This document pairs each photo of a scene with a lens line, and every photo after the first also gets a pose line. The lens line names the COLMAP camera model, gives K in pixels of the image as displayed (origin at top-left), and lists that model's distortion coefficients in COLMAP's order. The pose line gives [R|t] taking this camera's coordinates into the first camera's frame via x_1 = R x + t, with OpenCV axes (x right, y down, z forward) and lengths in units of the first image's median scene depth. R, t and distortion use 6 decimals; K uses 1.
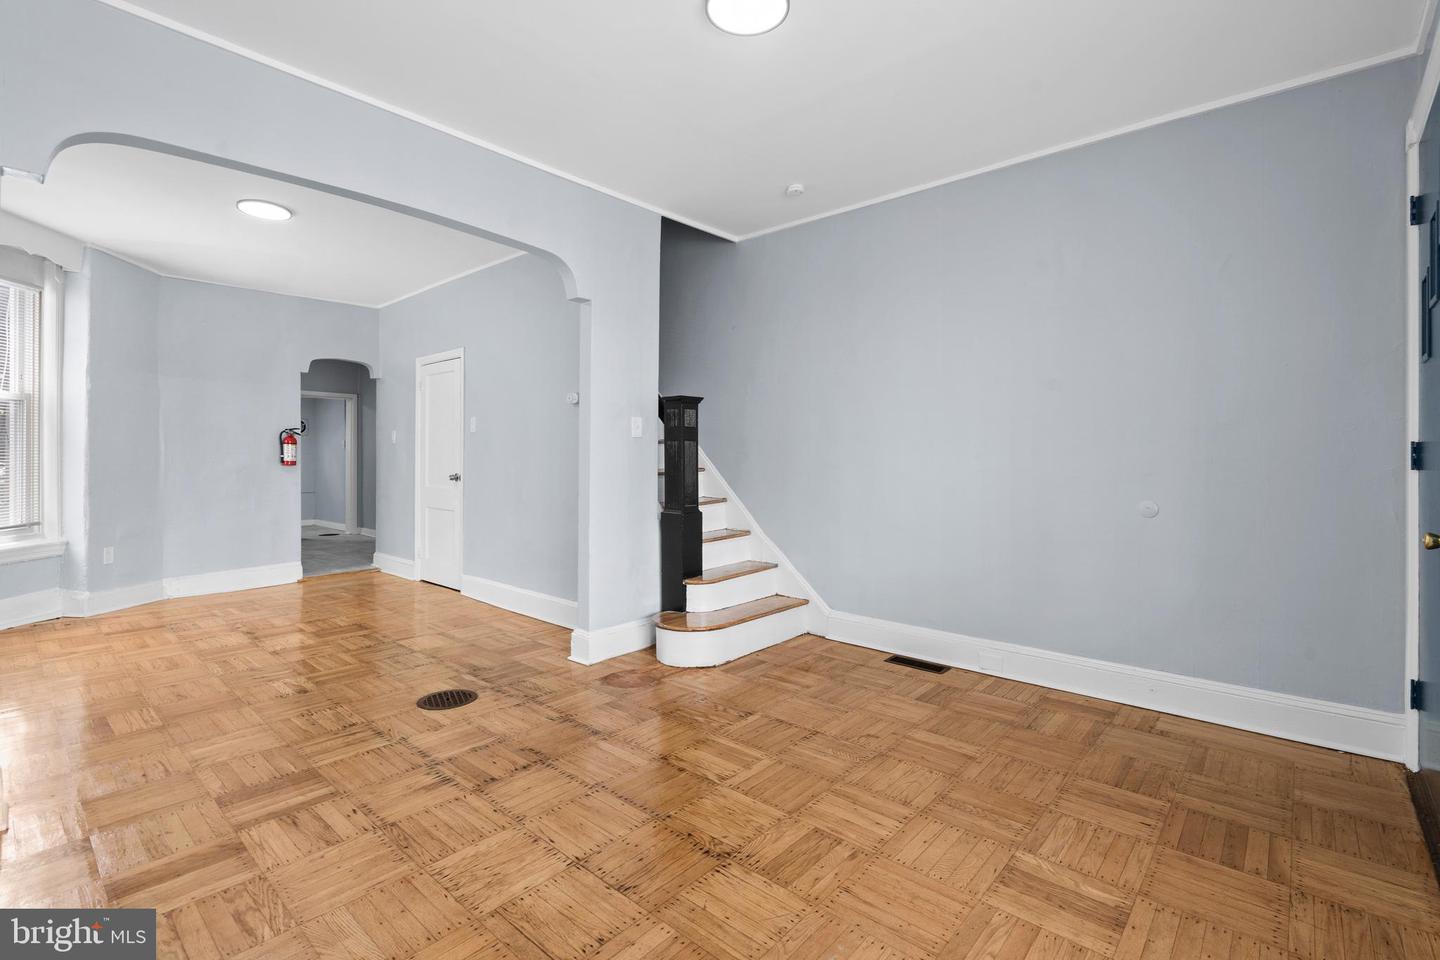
lens RADIAL K [[663.3, 0, 720.2], [0, 663.3, 473.9], [0, 0, 1]] dist [-0.007861, 0.001509]
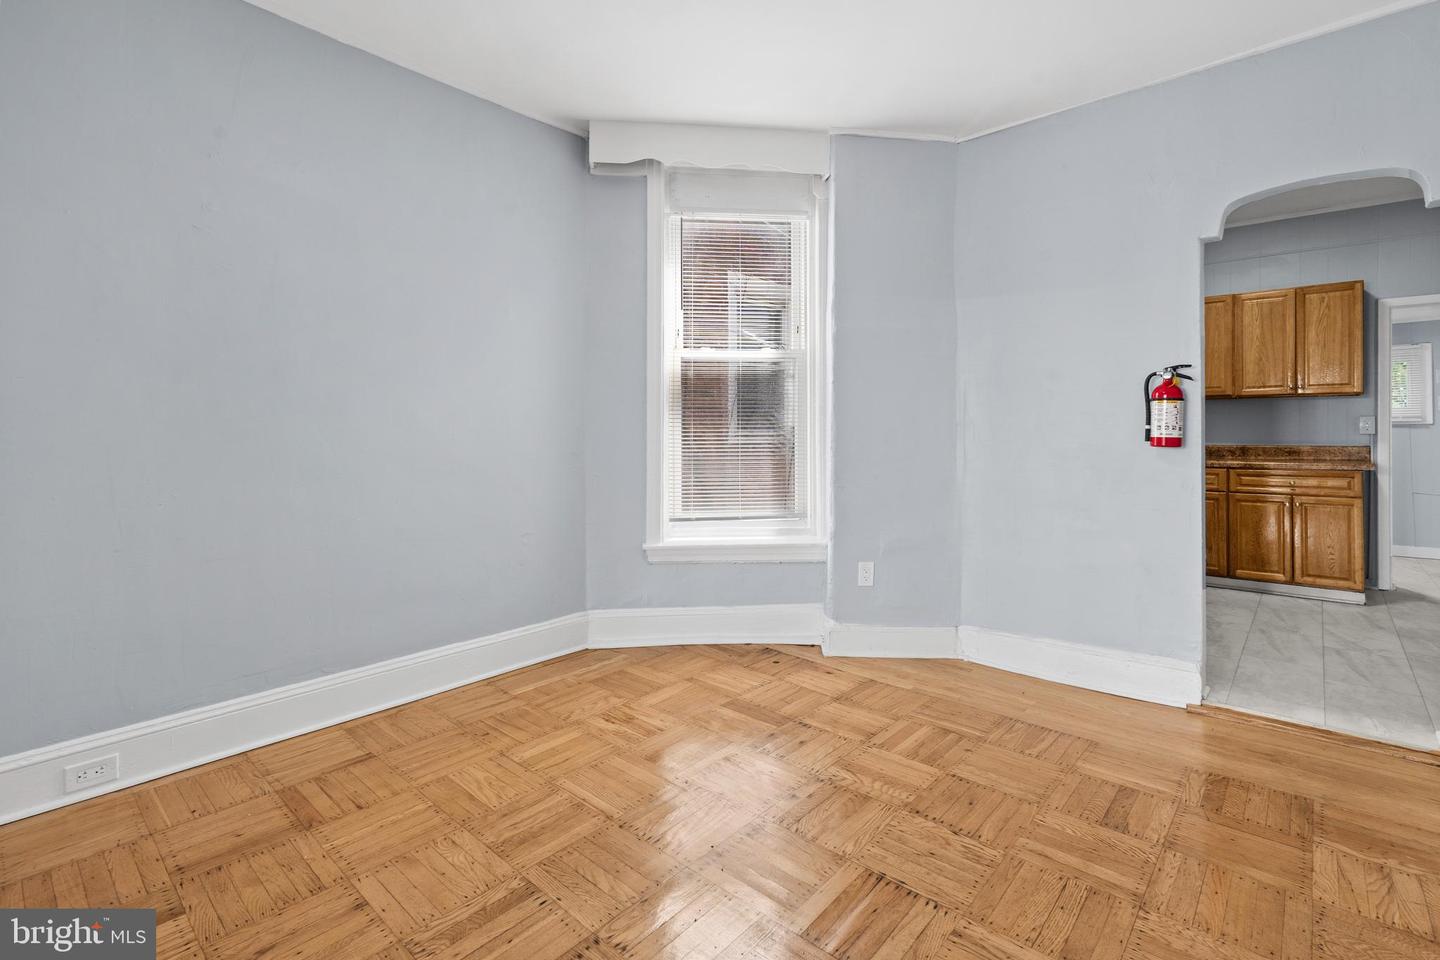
lens RADIAL K [[663.3, 0, 737.0], [0, 663.3, 423.8], [0, 0, 1]] dist [-0.007861, 0.001509]
pose [[-0.006783, -0.014688, -0.999869, -0.453058], [-0.022998, 0.999630, -0.014528, -0.036566], [0.999712, 0.022897, -0.007118, 1.681836]]
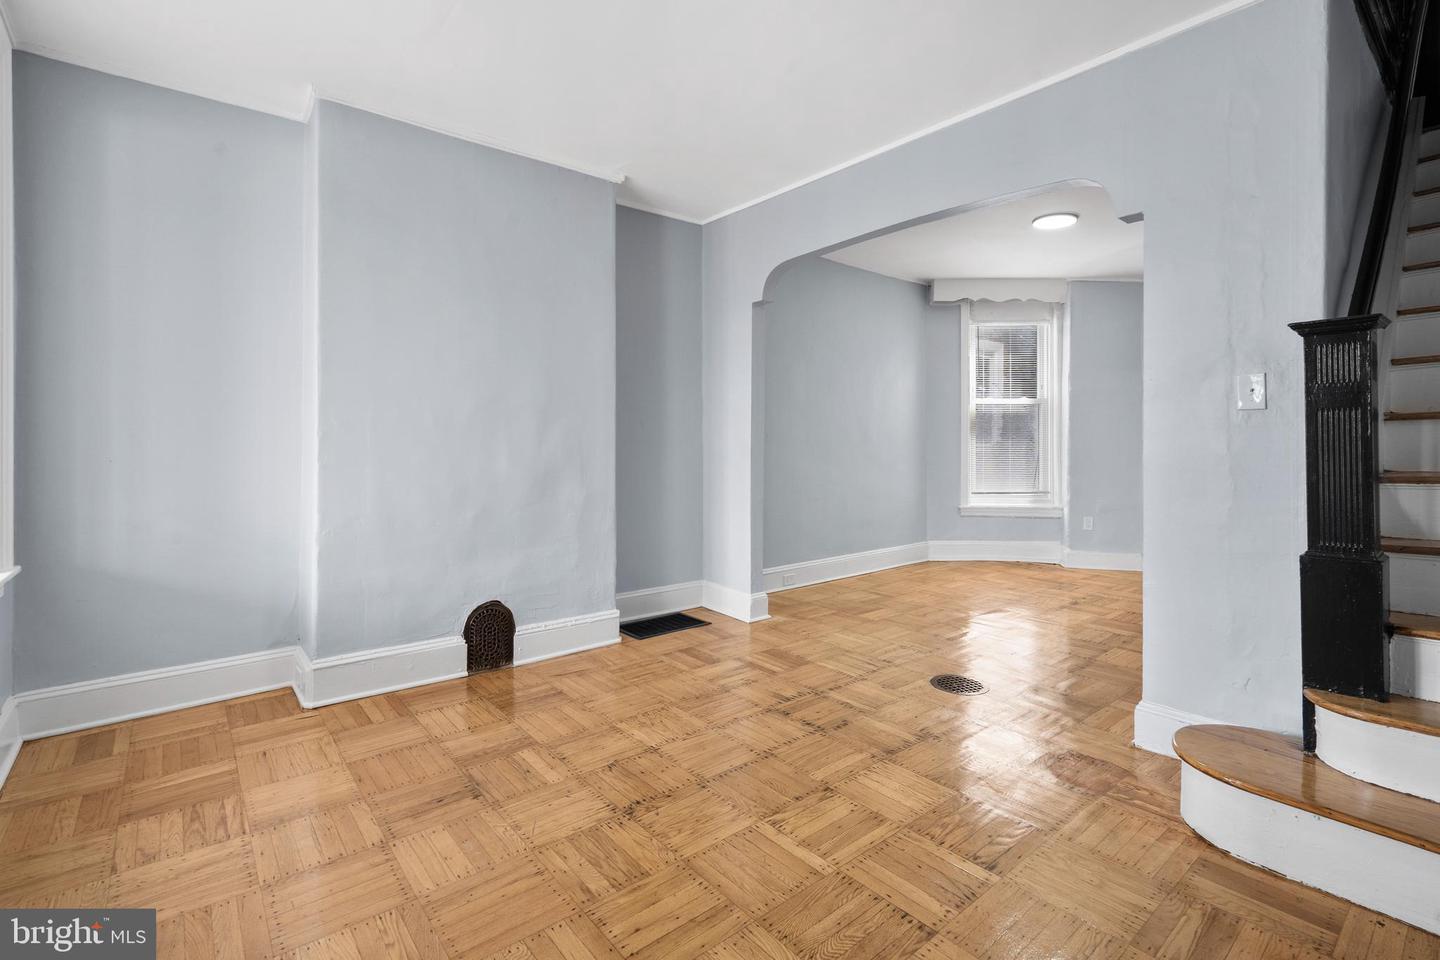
lens RADIAL K [[663.3, 0, 721.1], [0, 663.3, 434.6], [0, 0, 1]] dist [-0.007861, 0.001509]
pose [[-0.157154, -0.013423, -0.987483, 0.802854], [-0.027588, 0.999577, -0.009197, -0.024525], [0.987189, 0.025798, -0.157458, 0.988090]]
